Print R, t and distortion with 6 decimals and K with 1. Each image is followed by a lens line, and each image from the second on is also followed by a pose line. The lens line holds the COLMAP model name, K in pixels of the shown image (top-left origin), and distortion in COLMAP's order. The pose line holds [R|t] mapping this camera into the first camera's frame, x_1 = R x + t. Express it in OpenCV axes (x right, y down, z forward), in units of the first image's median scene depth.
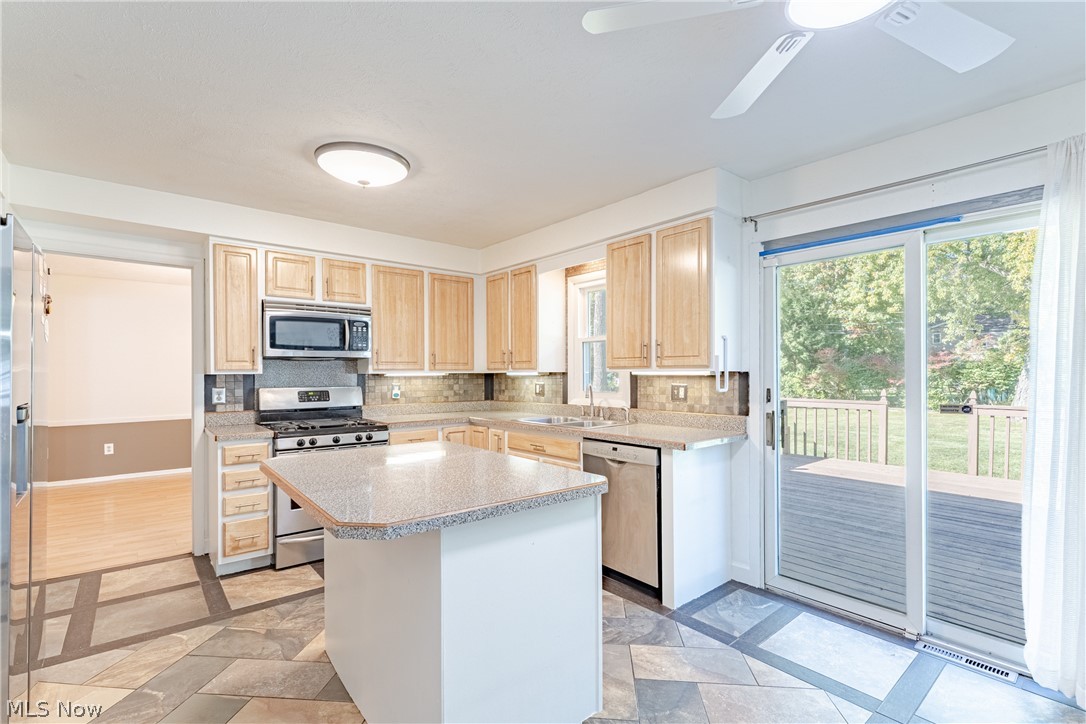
lens RADIAL K [[490.2, 0, 536.2], [0, 490.2, 371.6], [0, 0, 1]] dist [0.000456, 0.000933]
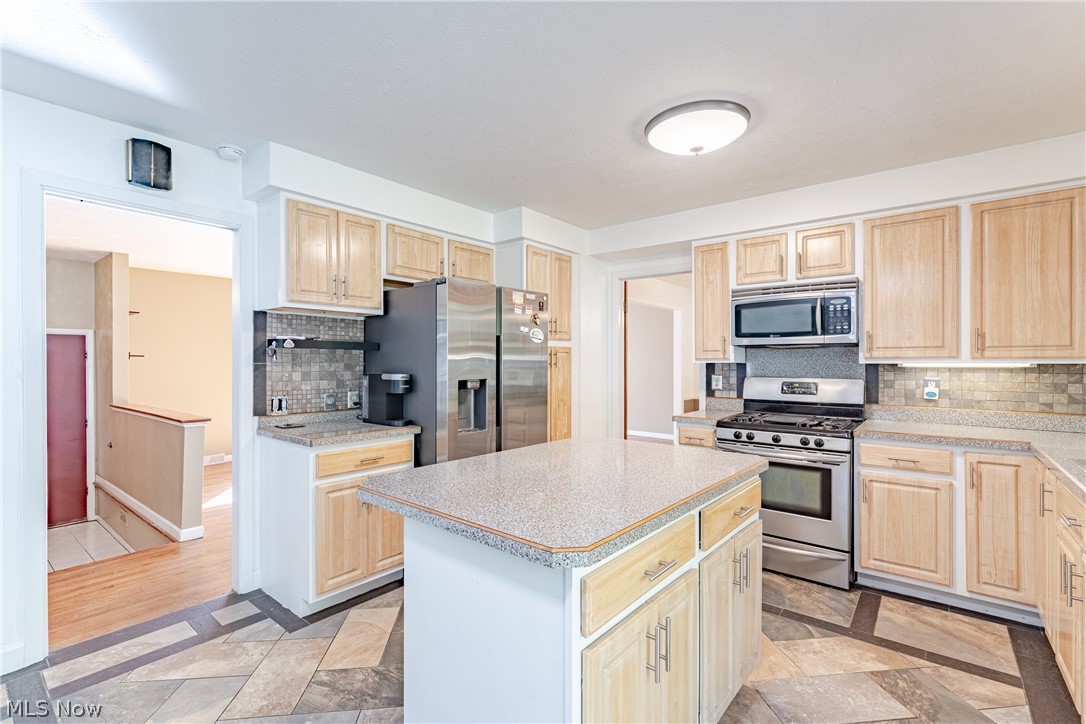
lens RADIAL K [[490.2, 0, 535.9], [0, 490.2, 360.2], [0, 0, 1]] dist [0.000456, 0.000933]
pose [[0.207587, 0.004344, -0.978207, 0.333839], [0.002197, 0.999986, 0.004907, -0.006216], [0.978214, -0.003168, 0.207574, 0.370505]]
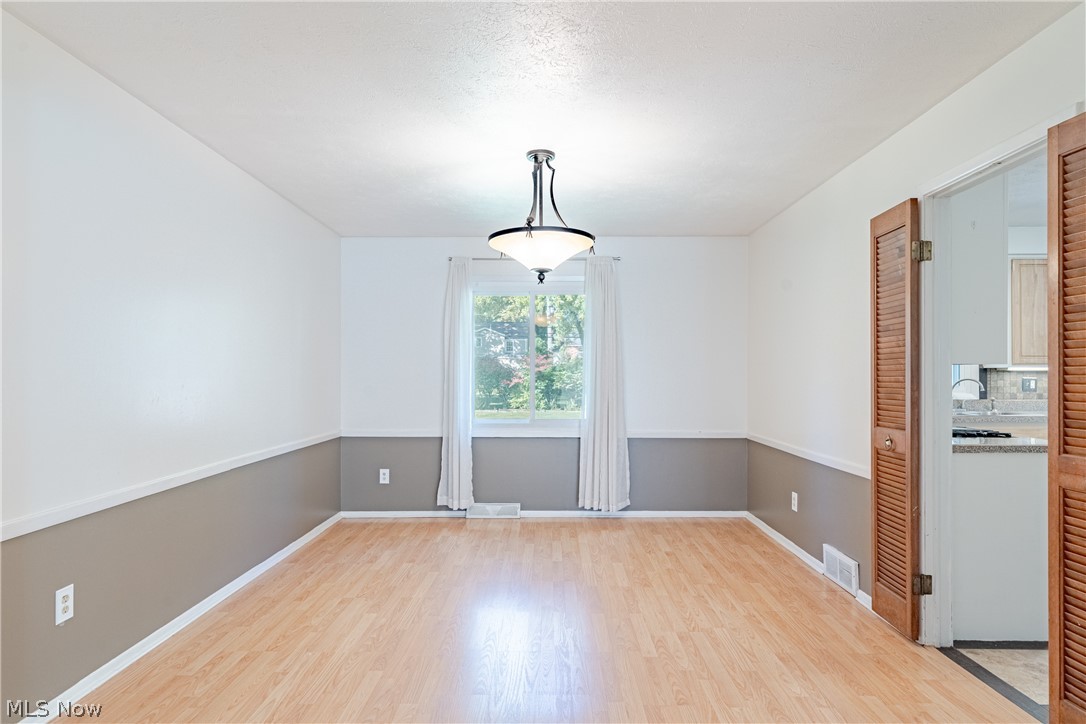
lens RADIAL K [[605.8, 0, 546.0], [0, 605.8, 371.9], [0, 0, 1]] dist [-0.003331, 0.000543]
pose [[0.654180, 0.005031, 0.756322, -1.623167], [-0.001433, 0.999984, -0.005412, 0.019246], [-0.756337, 0.002457, 0.654177, 0.870671]]
